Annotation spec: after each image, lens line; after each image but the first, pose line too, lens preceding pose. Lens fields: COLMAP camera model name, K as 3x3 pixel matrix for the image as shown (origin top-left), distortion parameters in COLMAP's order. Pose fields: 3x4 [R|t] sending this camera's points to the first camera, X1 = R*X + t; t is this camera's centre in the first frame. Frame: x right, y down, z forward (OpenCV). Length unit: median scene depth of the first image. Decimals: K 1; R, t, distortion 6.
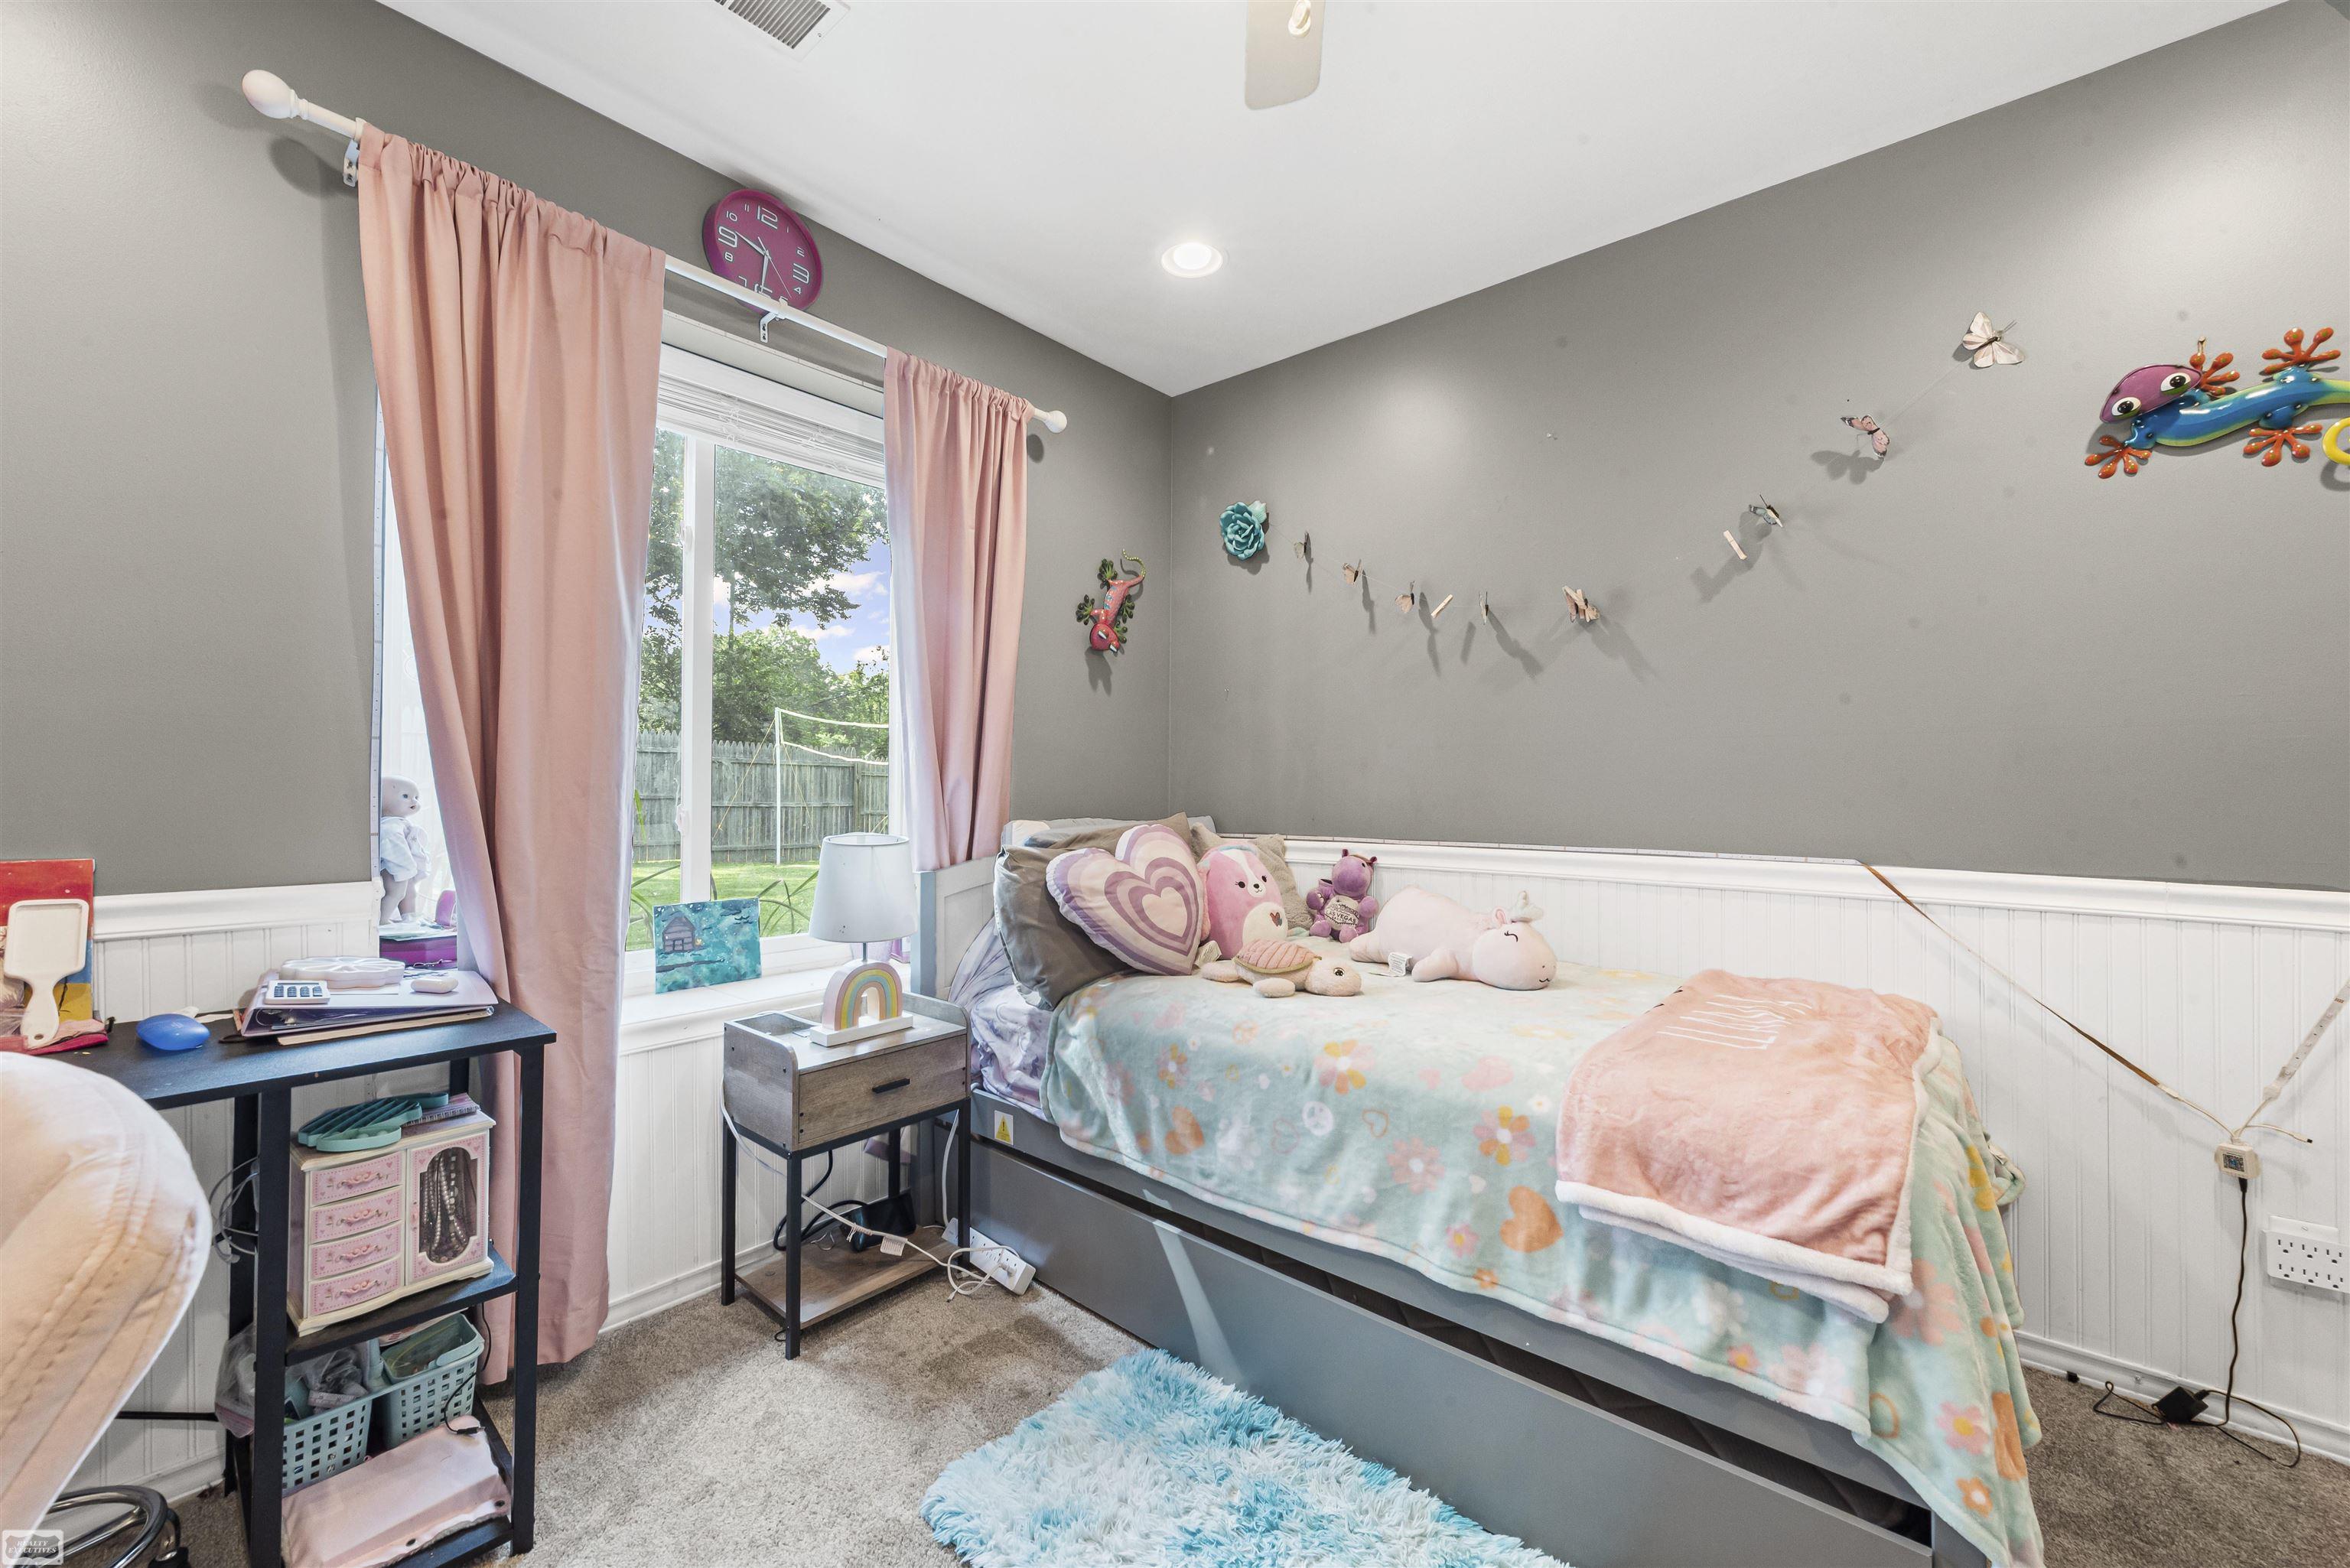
lens RADIAL K [[923.5, 0, 1156.4], [0, 923.5, 778.4], [0, 0, 1]] dist [0.003935, -0.000122]
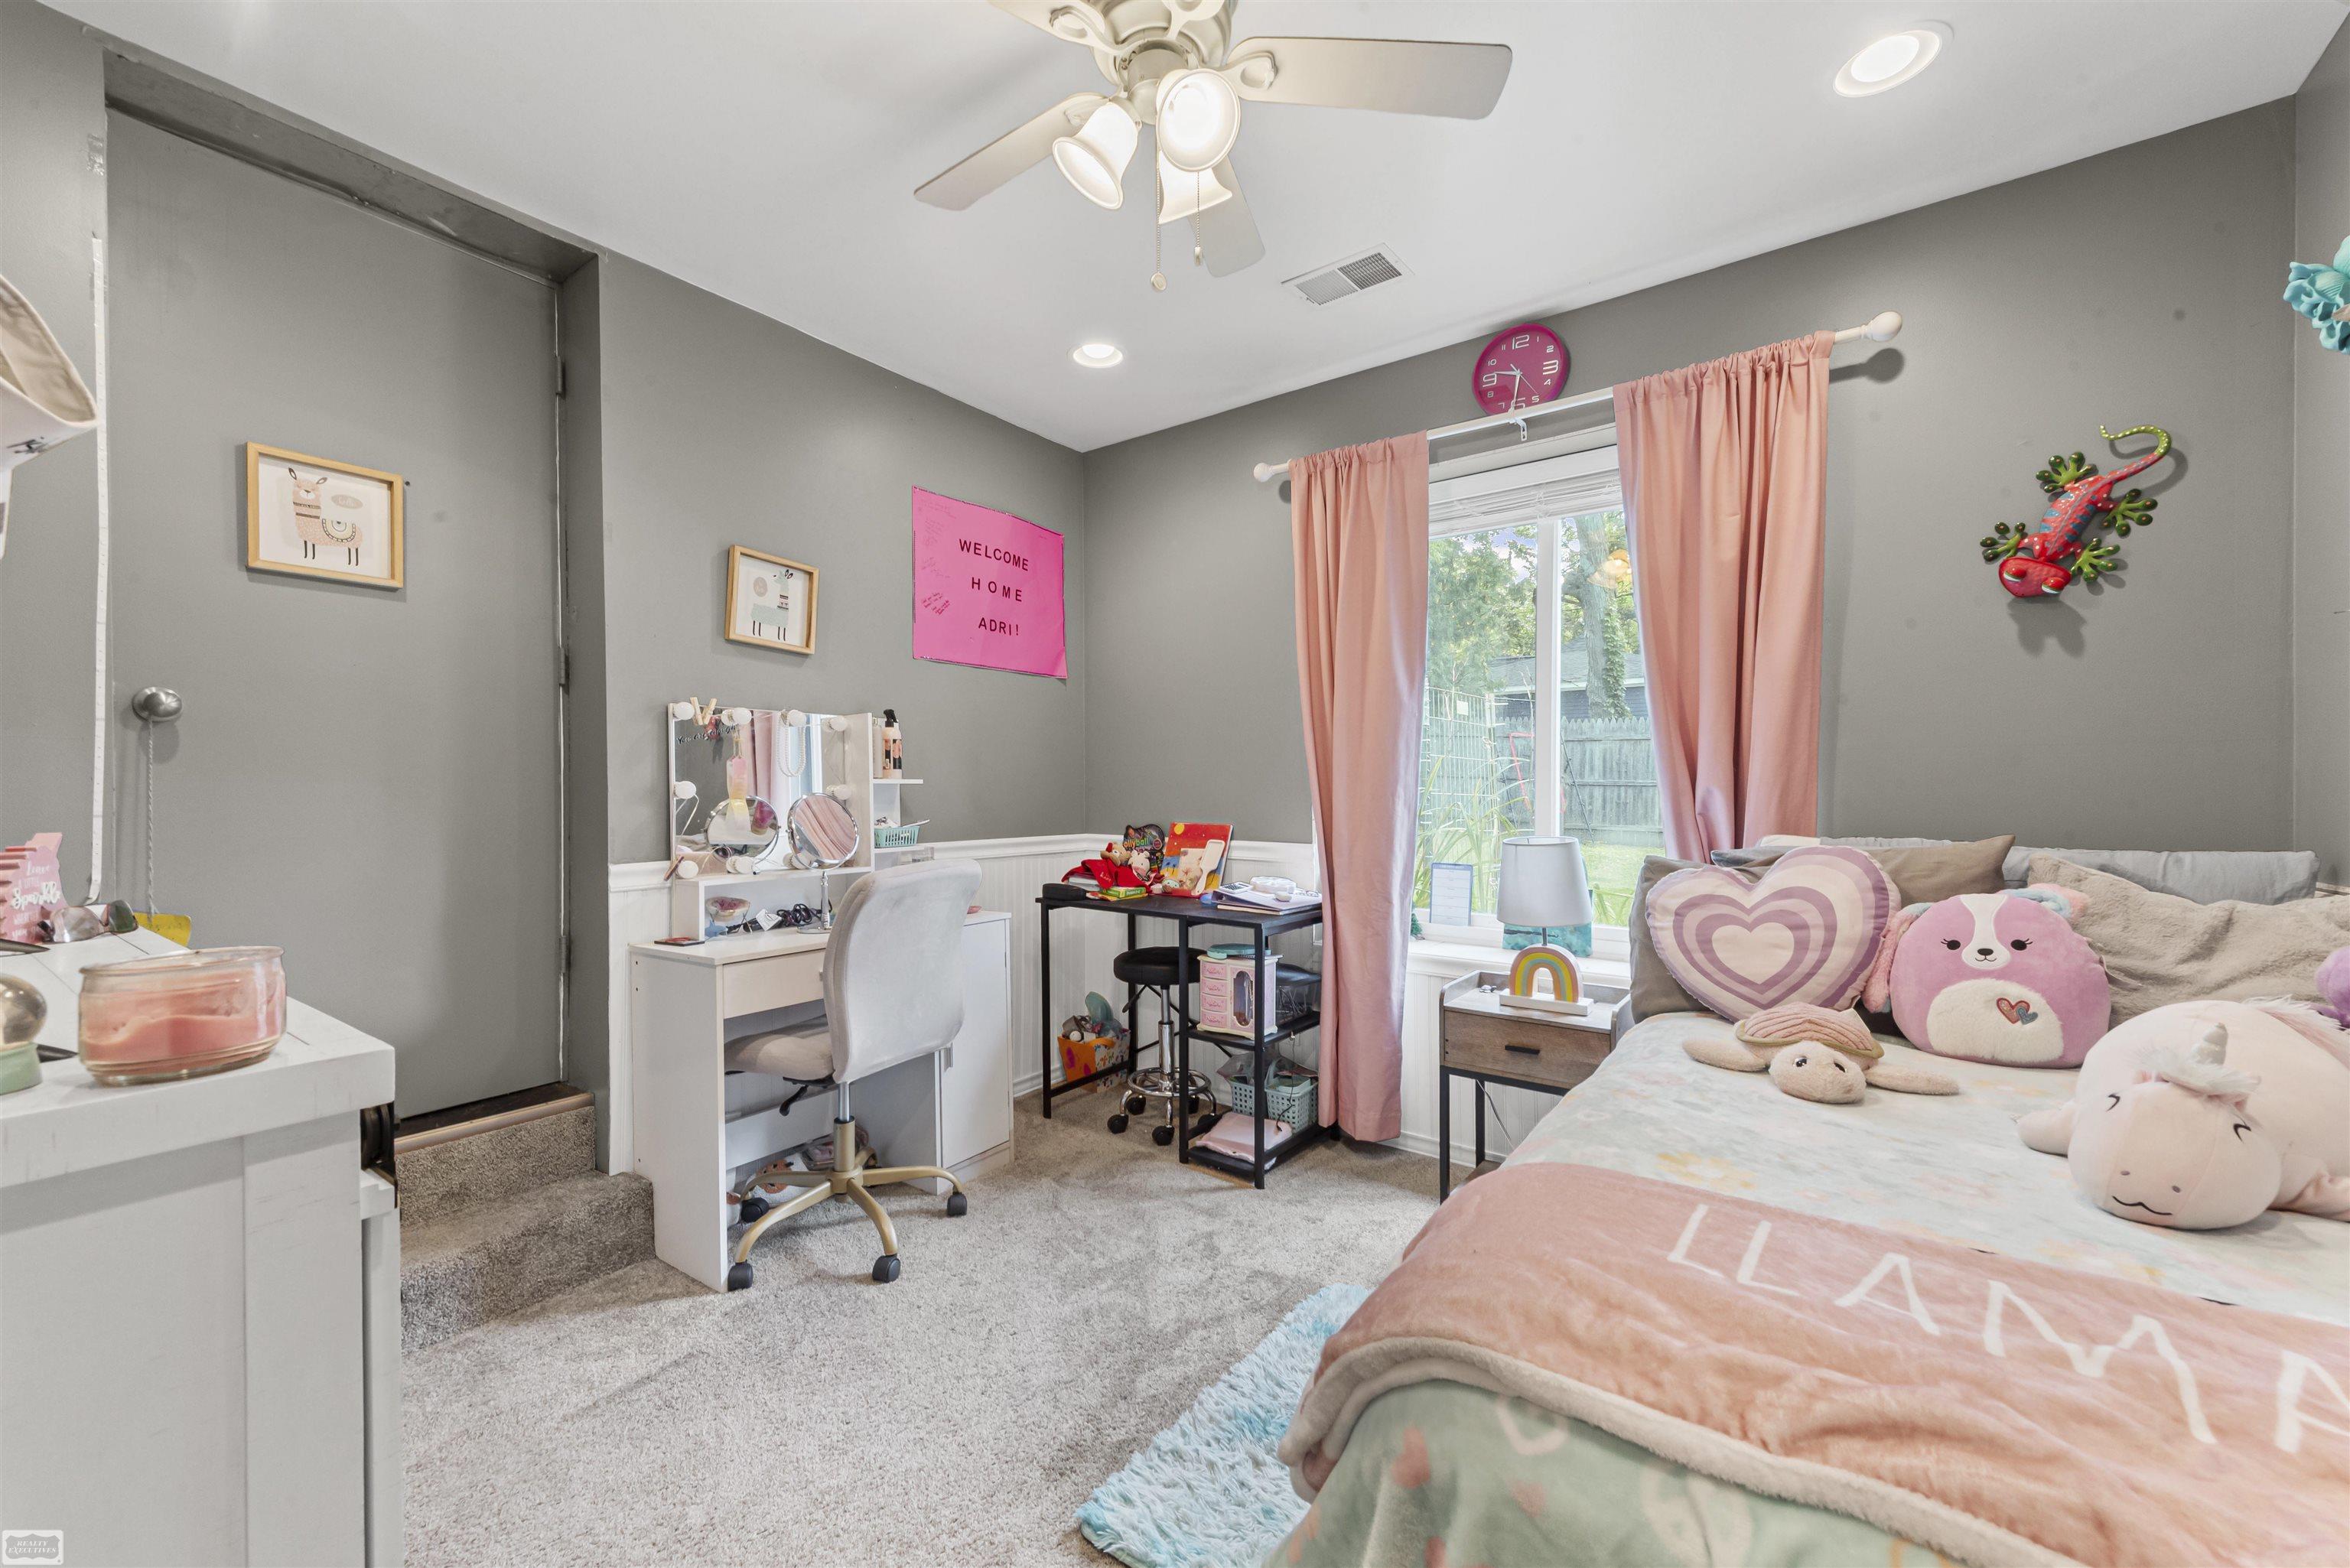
lens RADIAL K [[916.6, 0, 1175.0], [0, 916.6, 784.0], [0, 0, 1]] dist [0.021730, -0.000054]
pose [[0.071854, -0.011438, -0.997350, 0.763774], [0.007492, 0.999912, -0.010927, 0.003103], [0.997387, -0.006687, 0.071933, 0.425601]]
